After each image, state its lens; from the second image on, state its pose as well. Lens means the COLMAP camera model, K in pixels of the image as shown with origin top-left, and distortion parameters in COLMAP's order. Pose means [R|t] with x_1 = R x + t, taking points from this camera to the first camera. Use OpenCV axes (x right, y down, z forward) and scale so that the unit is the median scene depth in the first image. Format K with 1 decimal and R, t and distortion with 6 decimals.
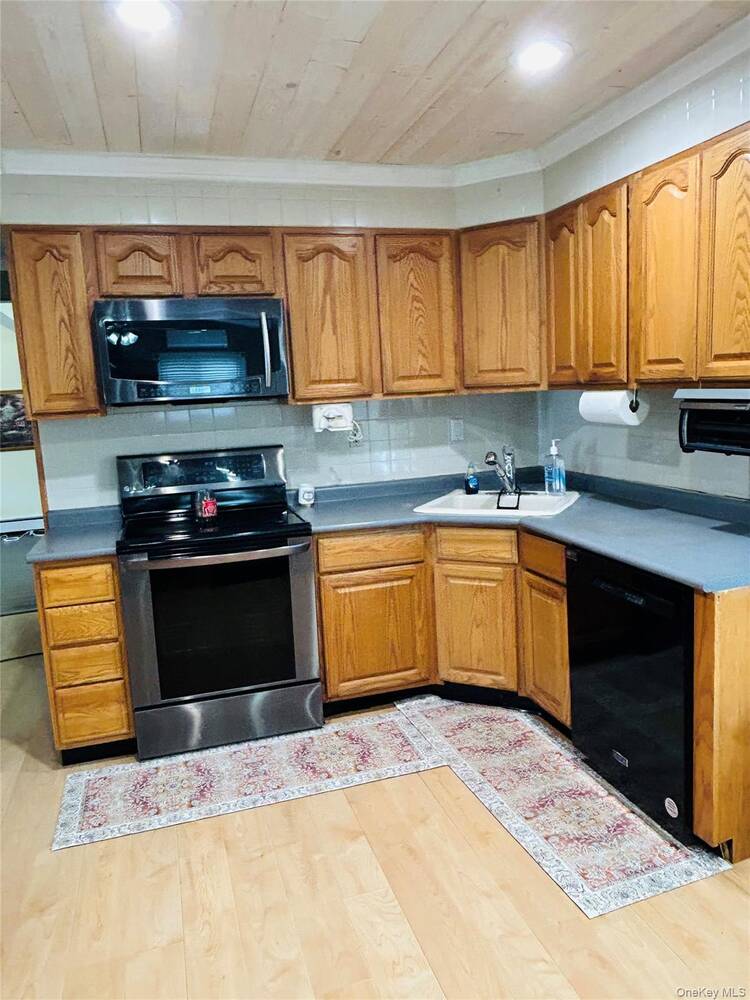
lens RADIAL K [[712.2, 0, 372.9], [0, 712.2, 499.7], [0, 0, 1]] dist [-0.001871, -0.002926]
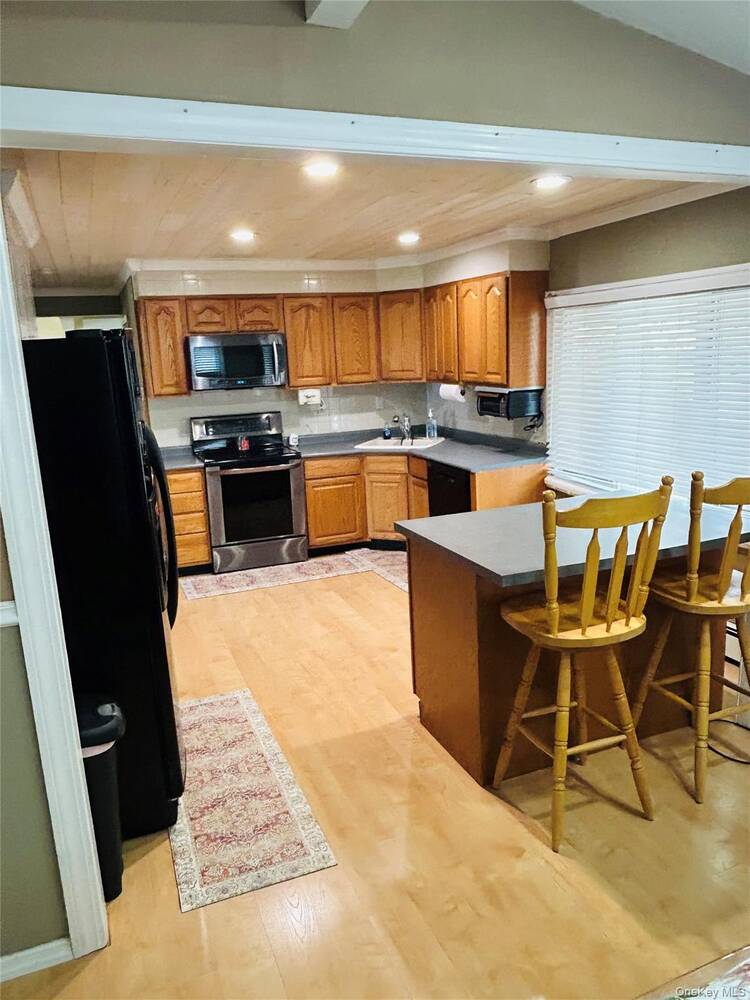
lens RADIAL K [[712.2, 0, 378.0], [0, 712.2, 502.1], [0, 0, 1]] dist [-0.001871, -0.002926]
pose [[0.996135, -0.009206, 0.087351, -0.046602], [0.004659, 0.998630, 0.052118, 0.064831], [-0.087711, -0.051510, 0.994813, -0.899738]]
